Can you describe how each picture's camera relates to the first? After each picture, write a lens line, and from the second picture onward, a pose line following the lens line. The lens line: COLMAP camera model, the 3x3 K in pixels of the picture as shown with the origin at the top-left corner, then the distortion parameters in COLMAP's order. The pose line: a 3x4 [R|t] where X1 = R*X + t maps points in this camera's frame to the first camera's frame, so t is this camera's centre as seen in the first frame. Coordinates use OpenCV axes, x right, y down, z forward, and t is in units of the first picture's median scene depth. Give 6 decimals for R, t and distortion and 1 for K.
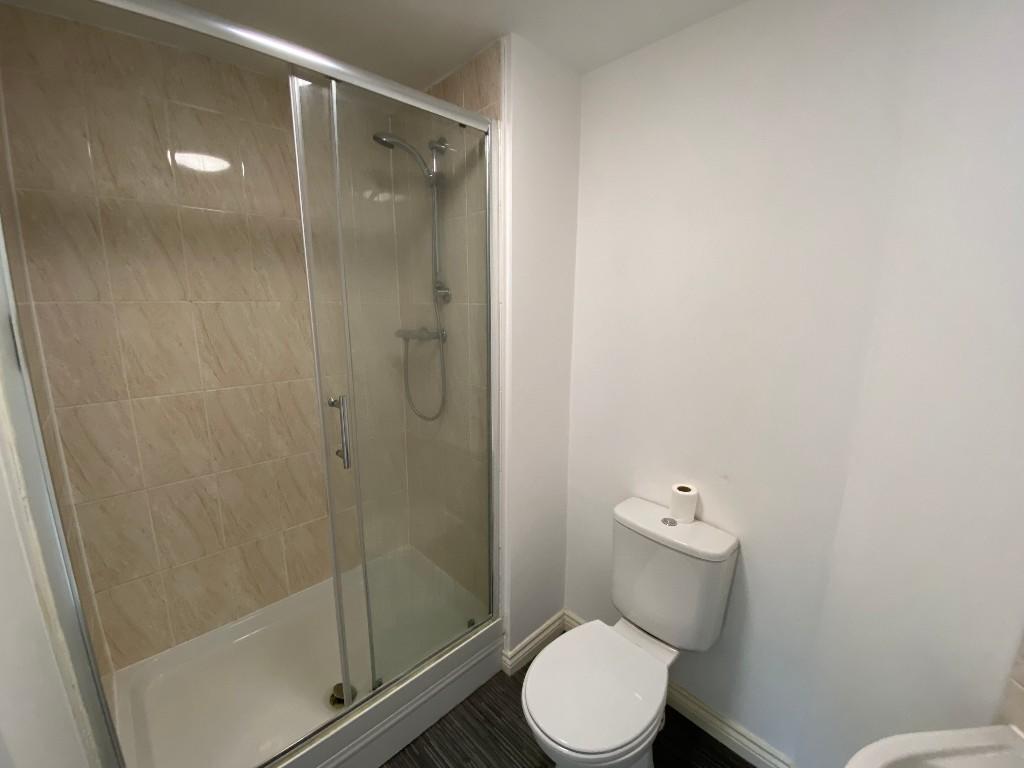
lens RADIAL K [[409.1, 0, 512.0], [0, 409.1, 384.0], [0, 0, 1]] dist [0.001094, -0.000191]
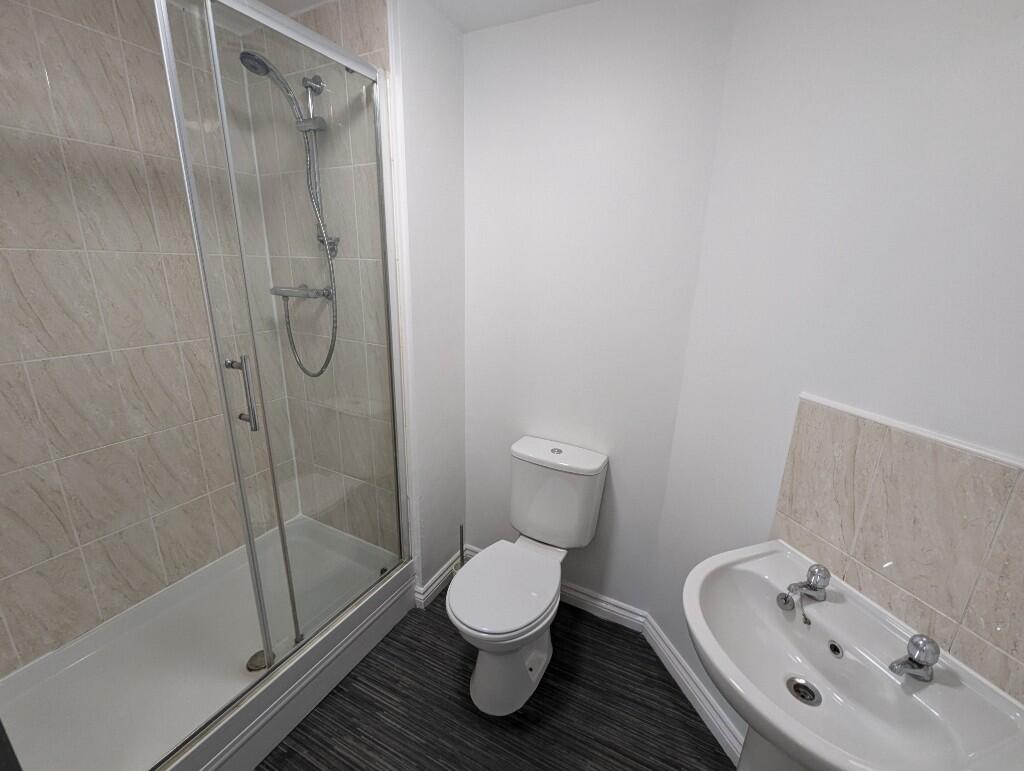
lens RADIAL K [[415.9, 0, 512.0], [0, 415.9, 385.5], [0, 0, 1]] dist [0.000051, 0.000448]
pose [[0.947282, -0.067347, 0.313242, -0.098988], [0.038014, 0.994378, 0.098832, 0.018364], [-0.318137, -0.081714, 0.944517, -0.088145]]
